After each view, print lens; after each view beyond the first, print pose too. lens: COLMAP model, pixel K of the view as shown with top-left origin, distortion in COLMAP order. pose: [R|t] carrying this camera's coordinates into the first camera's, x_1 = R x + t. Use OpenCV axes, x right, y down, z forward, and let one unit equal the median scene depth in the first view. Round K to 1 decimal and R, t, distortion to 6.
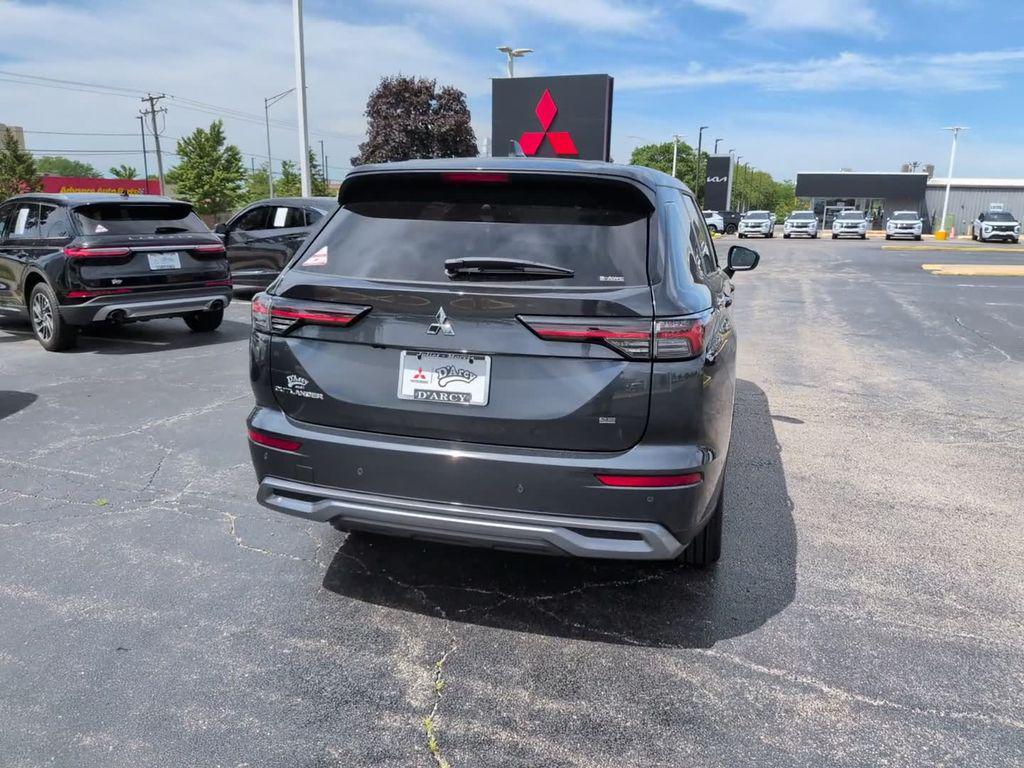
lens RADIAL K [[765.2, 0, 522.5], [0, 765.2, 394.5], [0, 0, 1]] dist [0.017950, -0.033526]
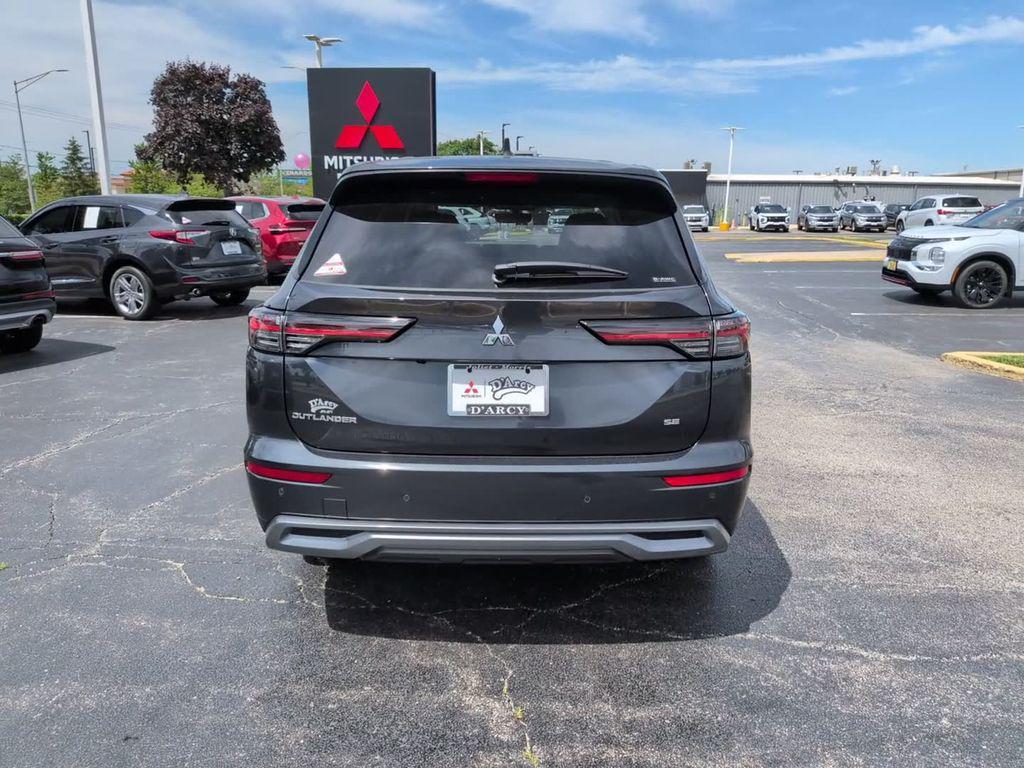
lens RADIAL K [[765.2, 0, 528.0], [0, 765.2, 397.1], [0, 0, 1]] dist [0.017950, -0.033526]
pose [[0.963527, -0.072043, 0.257731, -0.268556], [0.069628, 0.997401, 0.018500, -0.024548], [-0.258394, 0.000120, 0.966040, 0.068518]]
